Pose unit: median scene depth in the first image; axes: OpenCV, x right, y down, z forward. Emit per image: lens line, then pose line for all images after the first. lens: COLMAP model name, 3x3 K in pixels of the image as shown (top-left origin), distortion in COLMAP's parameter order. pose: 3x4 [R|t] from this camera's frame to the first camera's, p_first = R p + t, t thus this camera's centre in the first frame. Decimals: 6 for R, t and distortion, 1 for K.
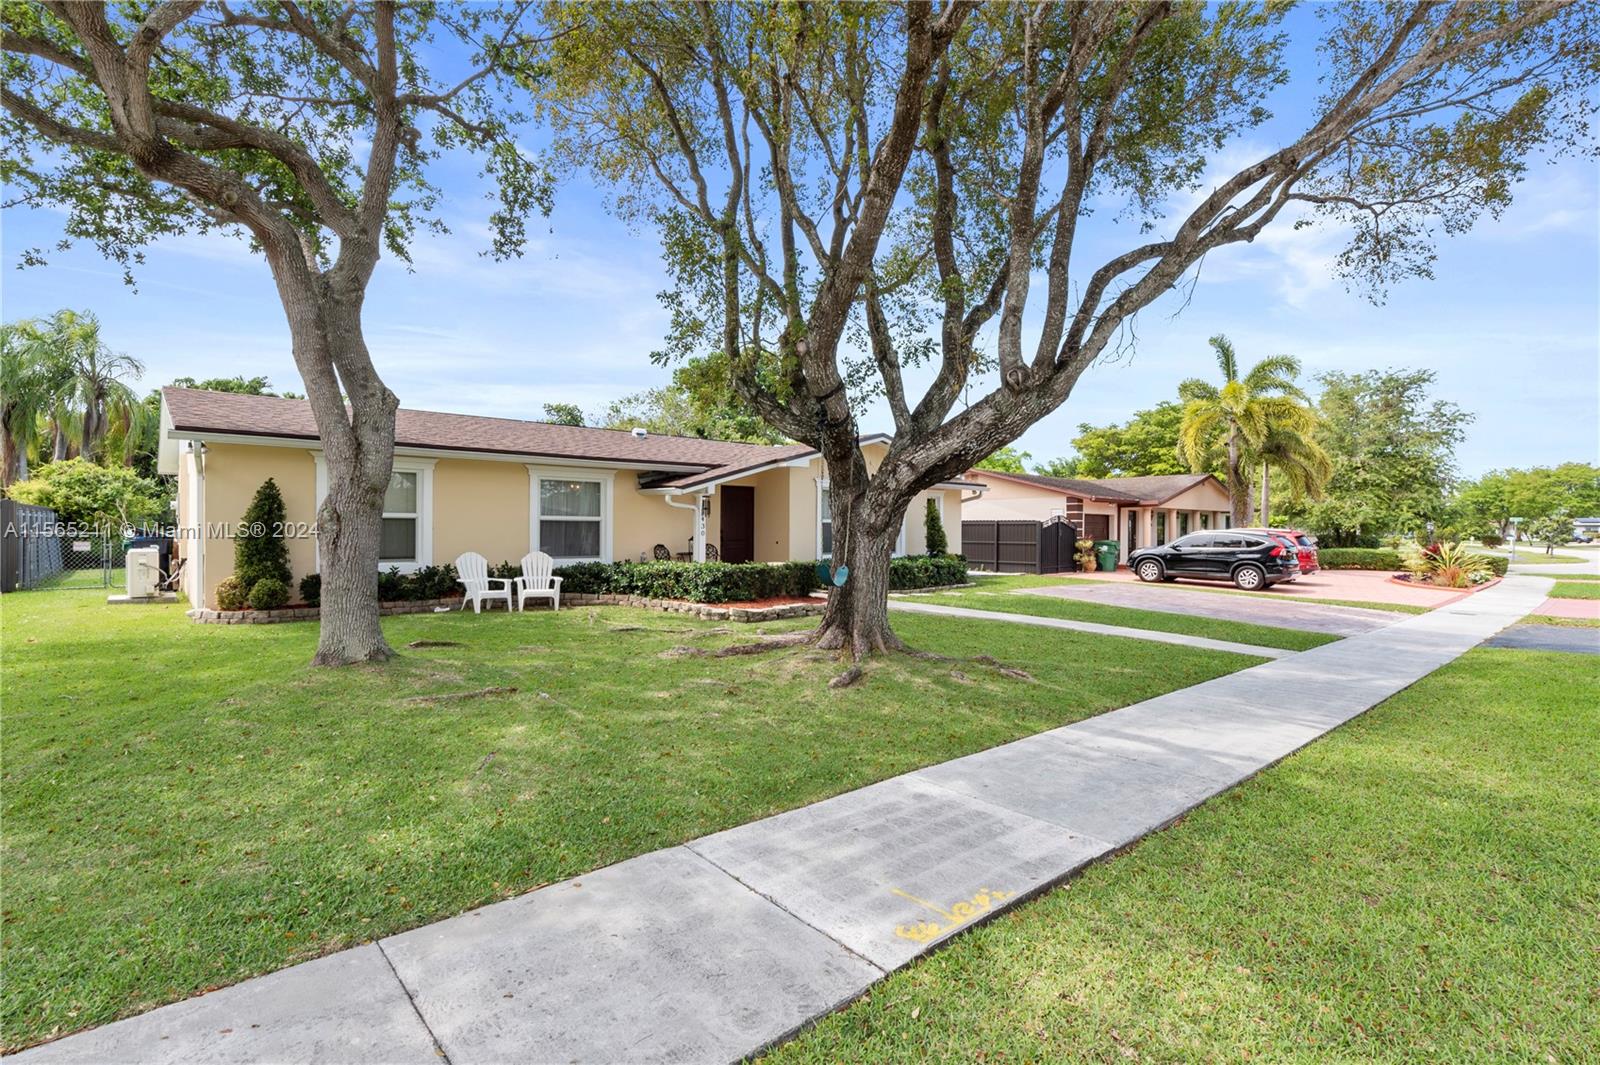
lens RADIAL K [[762.8, 0, 810.5], [0, 762.8, 534.9], [0, 0, 1]] dist [0.010397, -0.002121]
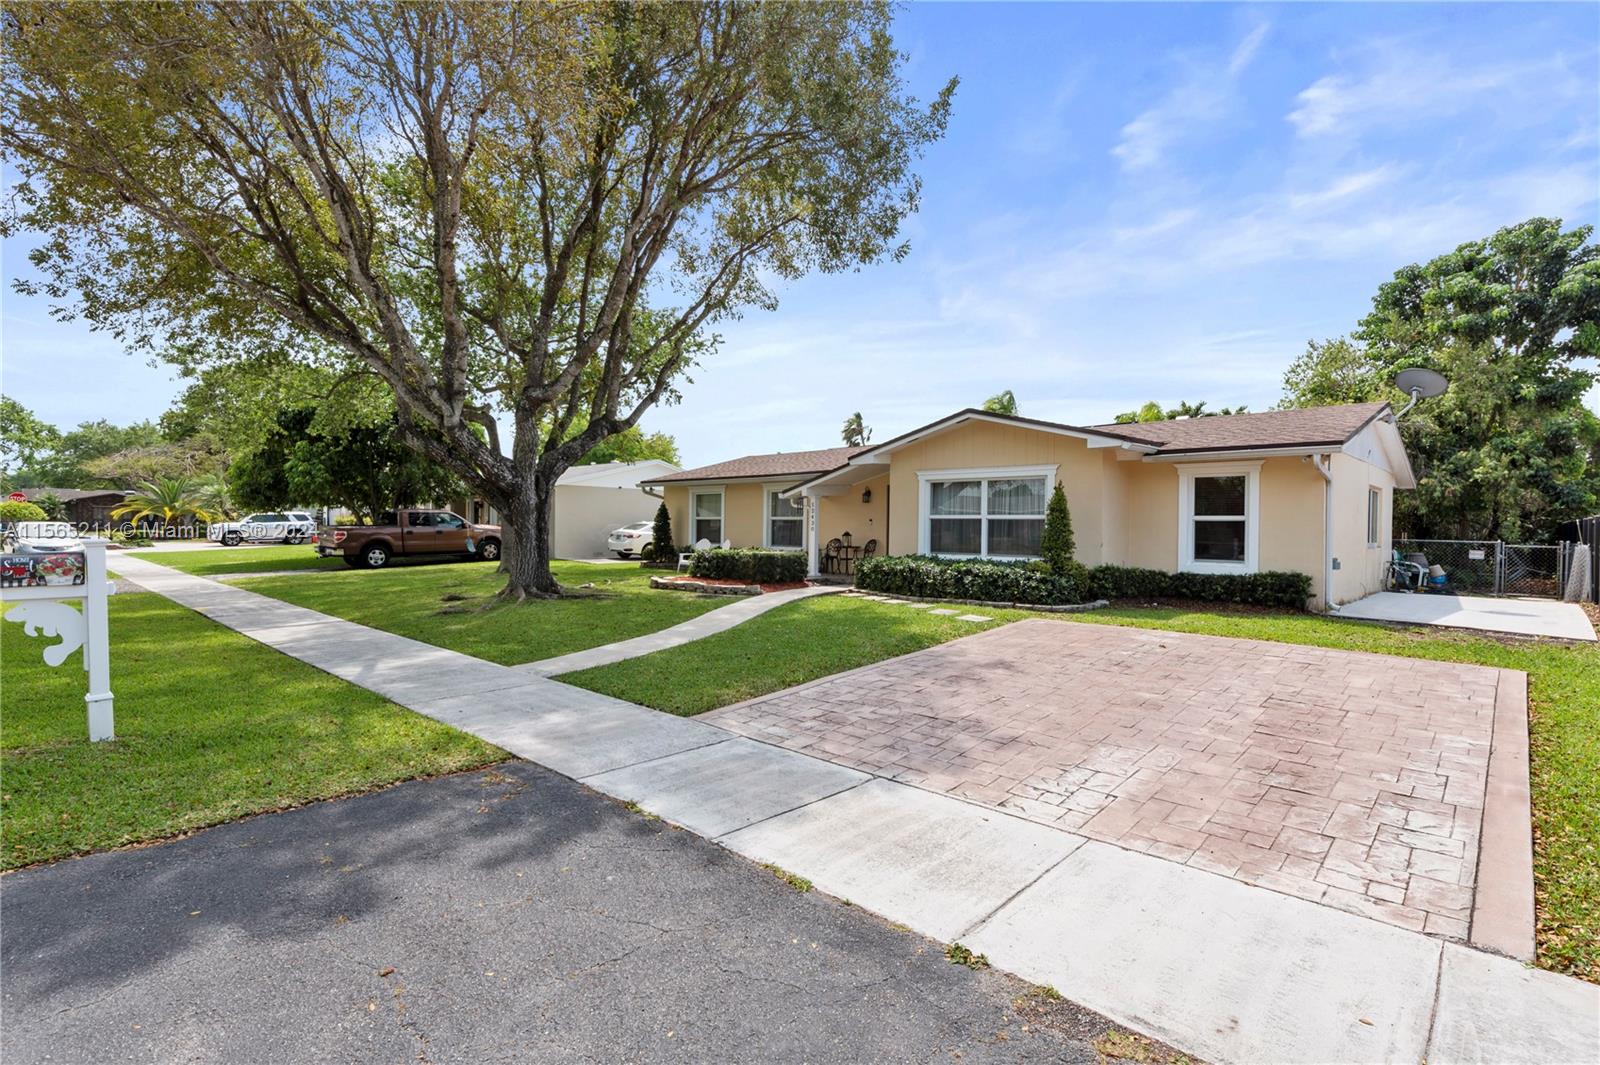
lens RADIAL K [[762.8, 0, 804.4], [0, 762.8, 527.8], [0, 0, 1]] dist [0.010397, -0.002121]
pose [[0.079647, -0.004404, -0.996813, 1.042130], [-0.016928, 0.999840, -0.005770, 0.003303], [0.996679, 0.017334, 0.079560, 0.877574]]
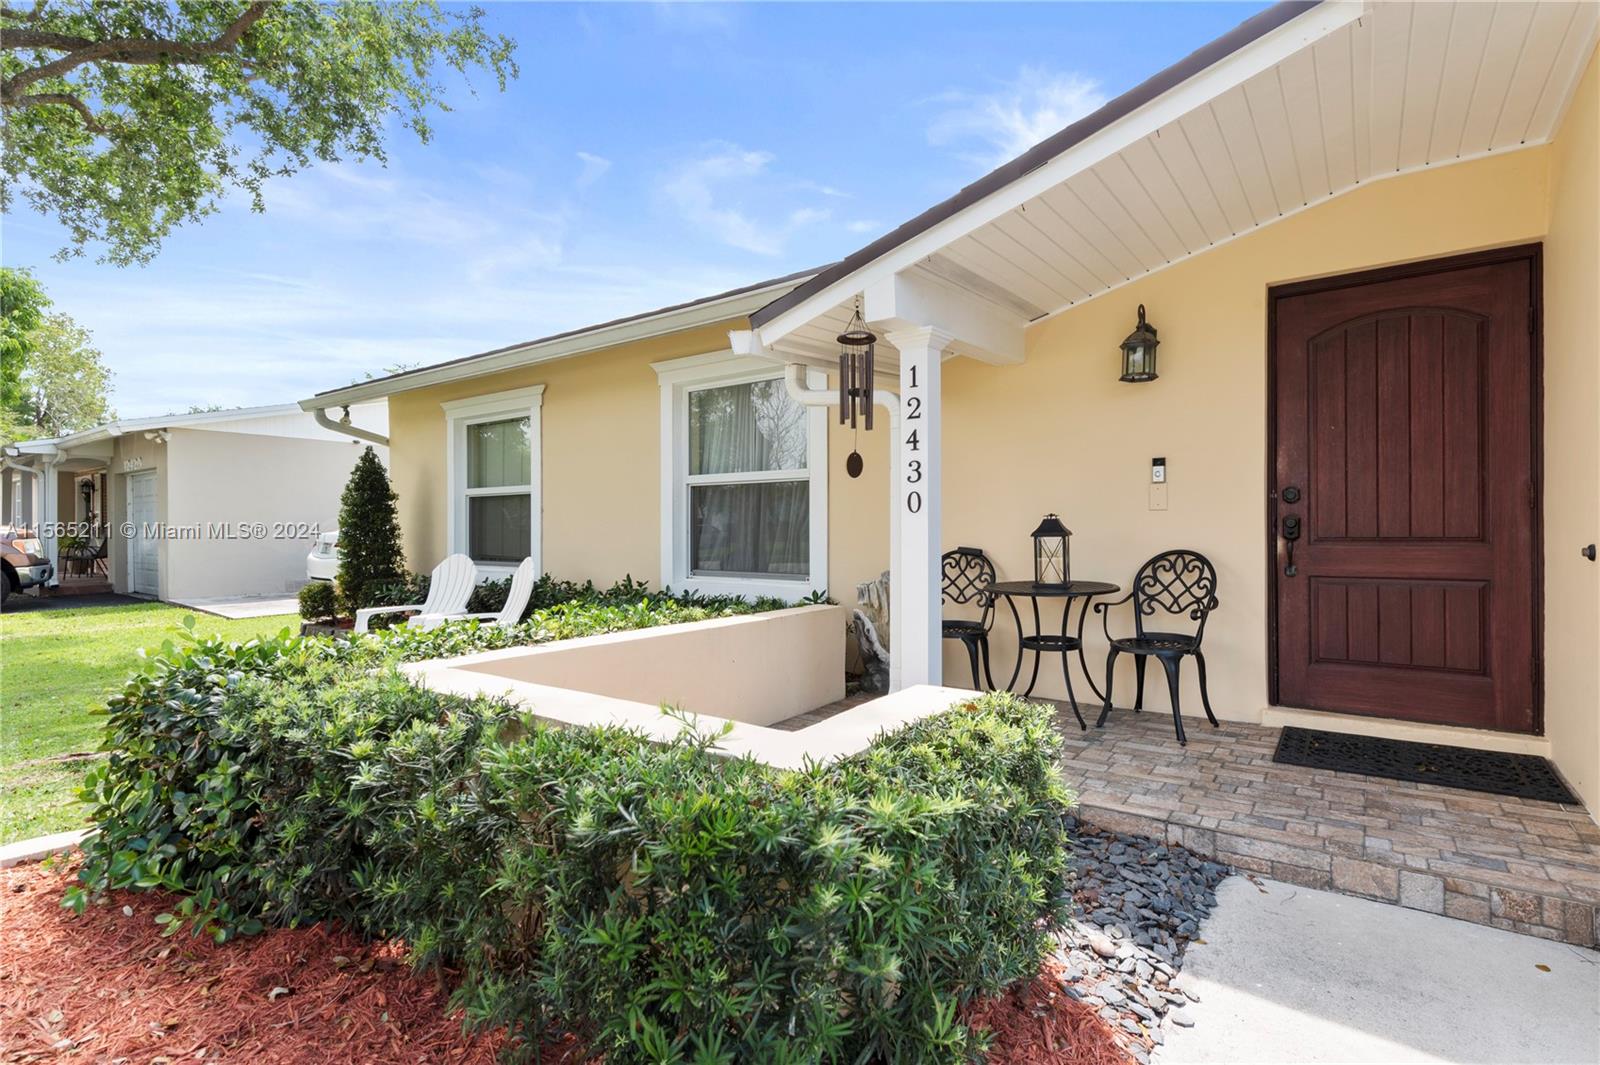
lens RADIAL K [[762.8, 0, 799.4], [0, 762.8, 531.9], [0, 0, 1]] dist [0.010397, -0.002121]
pose [[0.197802, -0.003300, -0.980237, 0.081047], [-0.002904, 0.999988, -0.003952, 0.007990], [0.980238, 0.003628, 0.197790, 0.905602]]
